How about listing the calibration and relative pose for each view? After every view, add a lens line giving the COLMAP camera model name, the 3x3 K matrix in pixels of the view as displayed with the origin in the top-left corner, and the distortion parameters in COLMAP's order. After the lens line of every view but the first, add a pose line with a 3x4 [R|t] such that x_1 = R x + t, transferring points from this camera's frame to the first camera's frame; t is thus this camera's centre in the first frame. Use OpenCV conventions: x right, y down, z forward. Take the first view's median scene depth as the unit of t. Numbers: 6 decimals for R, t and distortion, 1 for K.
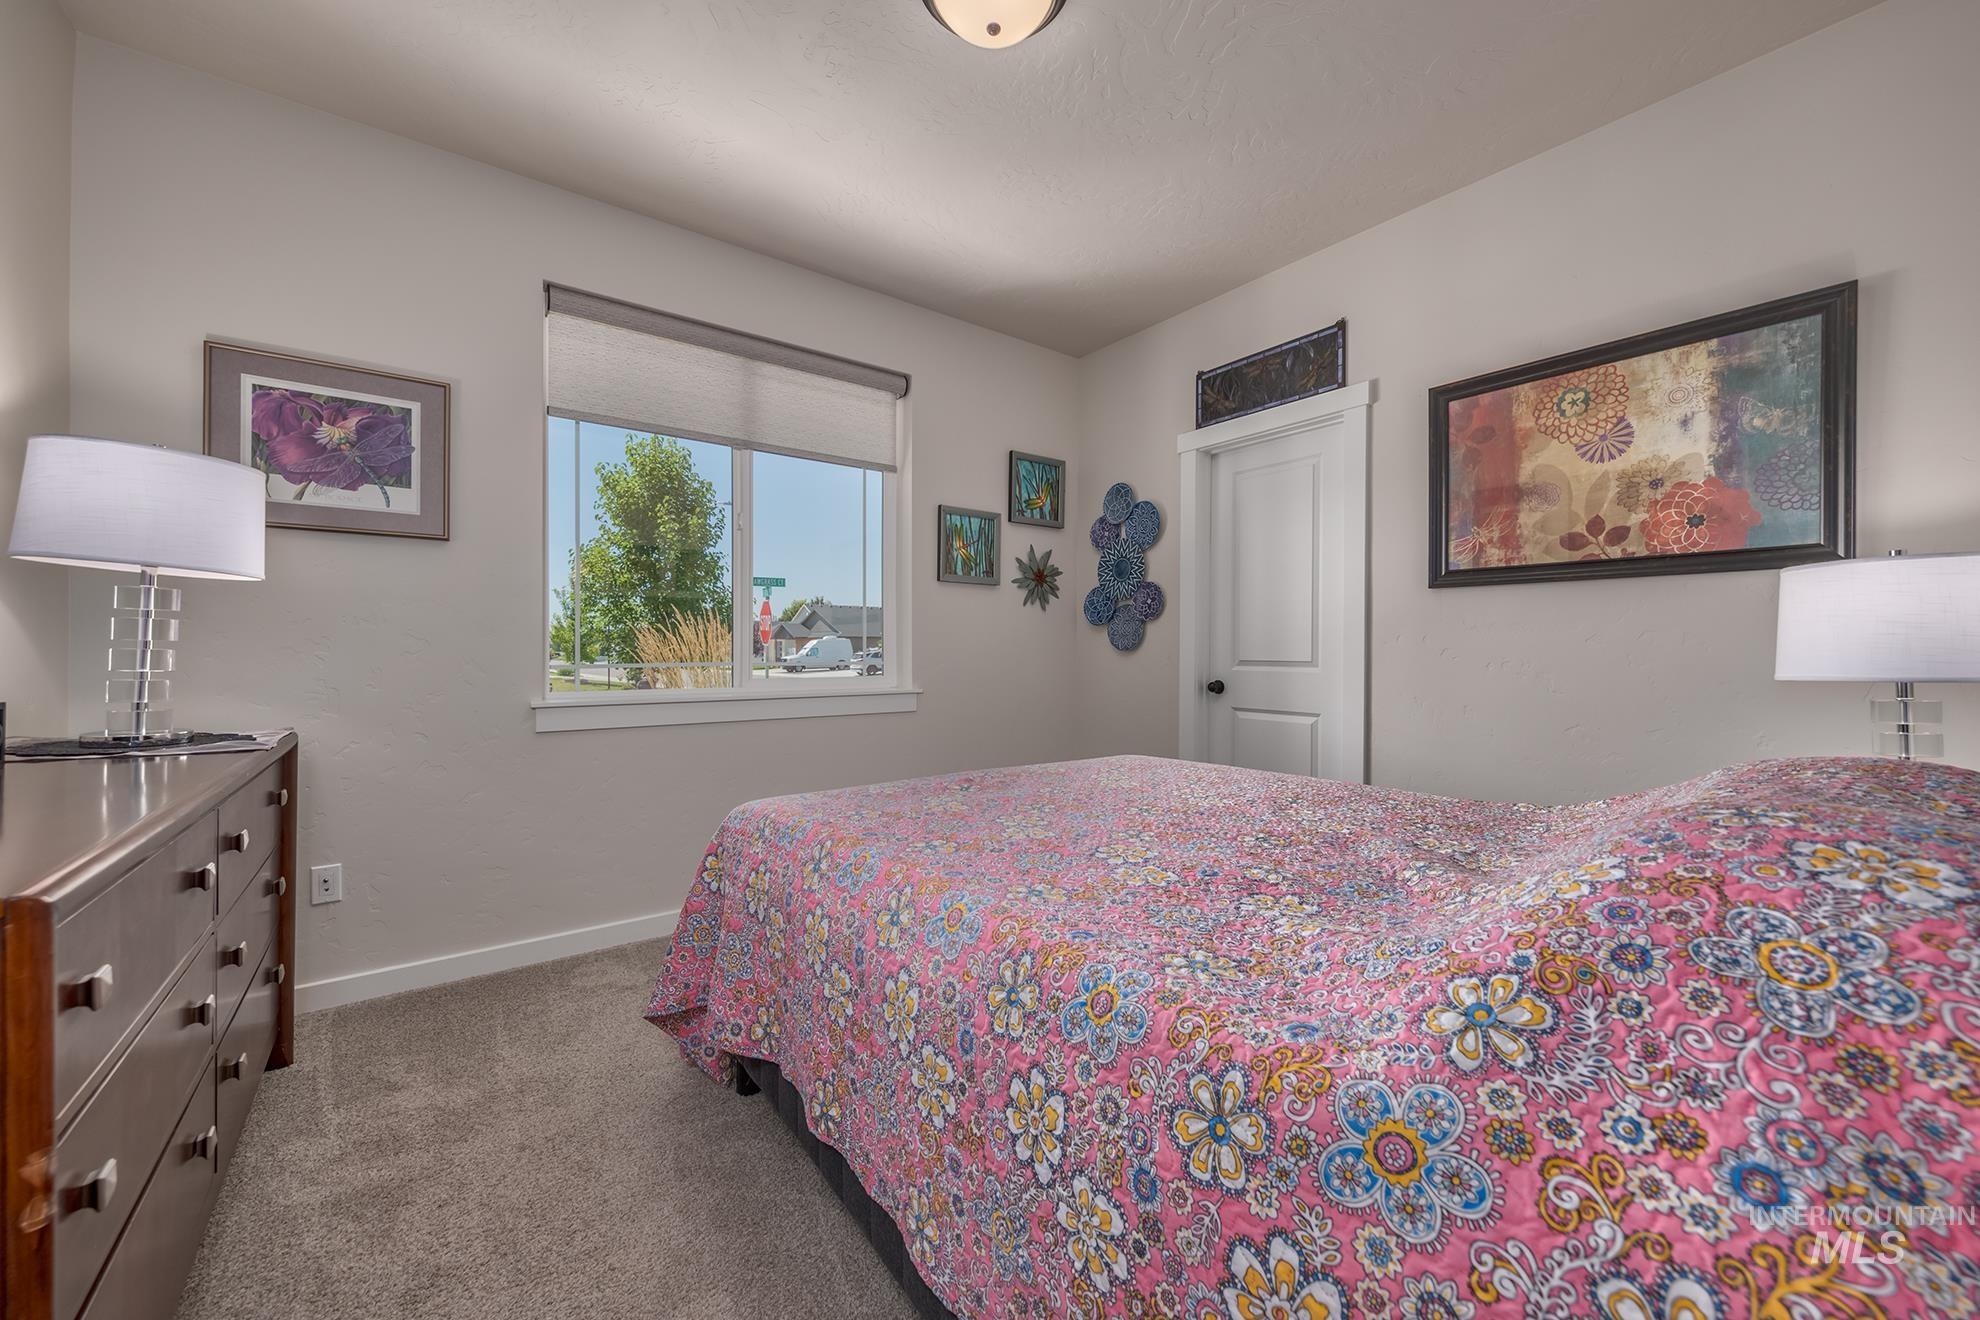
lens RADIAL K [[701.8, 0, 984.4], [0, 701.8, 650.5], [0, 0, 1]] dist [-0.000902, -0.000032]
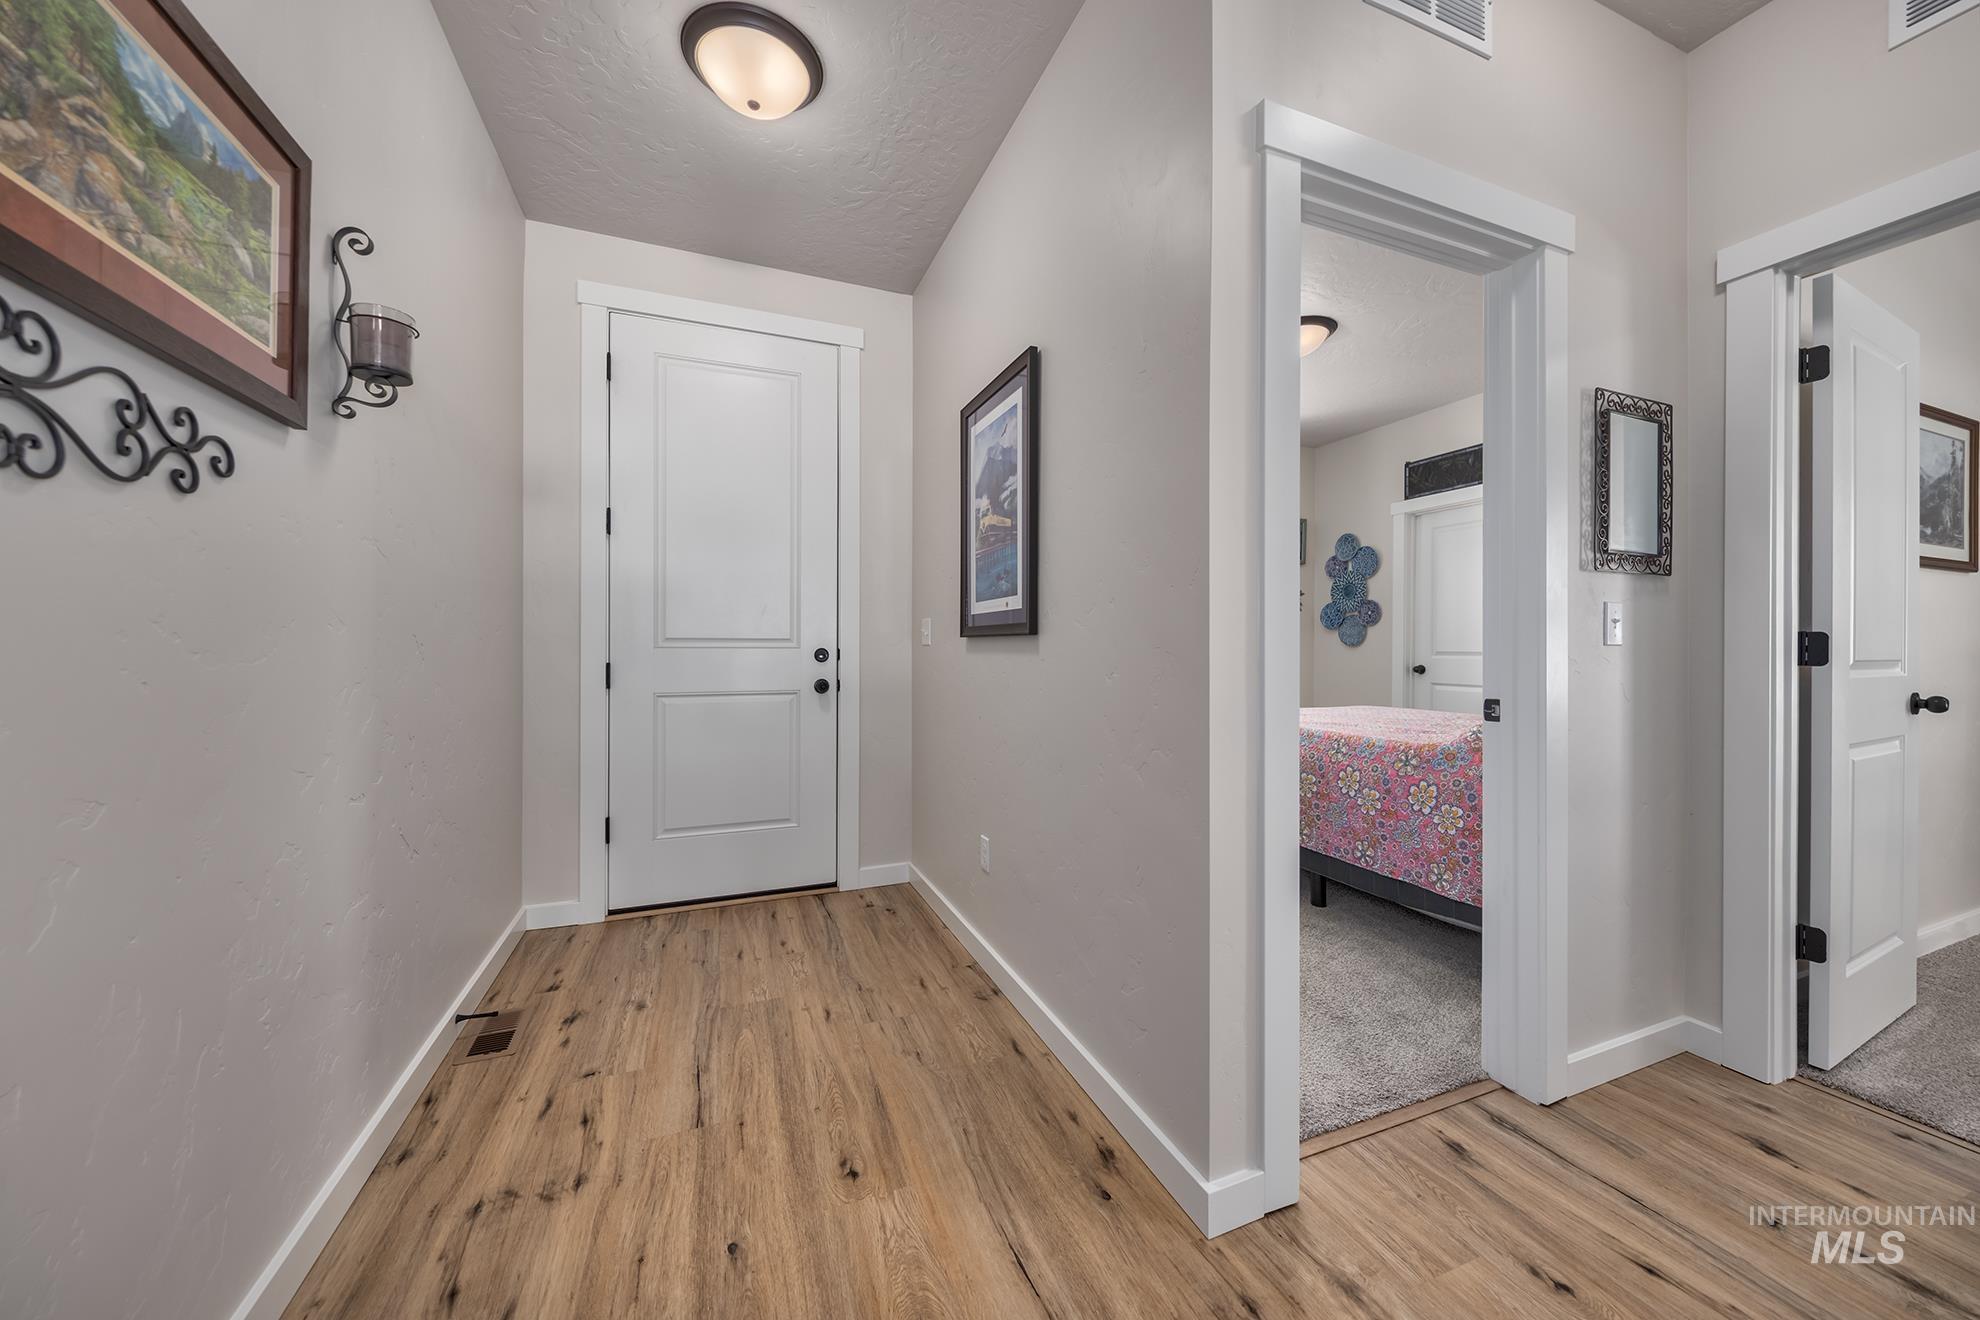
lens RADIAL K [[701.8, 0, 982.5], [0, 701.8, 647.5], [0, 0, 1]] dist [-0.000902, -0.000032]
pose [[0.968326, 0.000800, -0.249686, -0.202631], [-0.000576, 0.999999, 0.000970, 0.003189], [0.249687, -0.000795, 0.968326, -0.697093]]
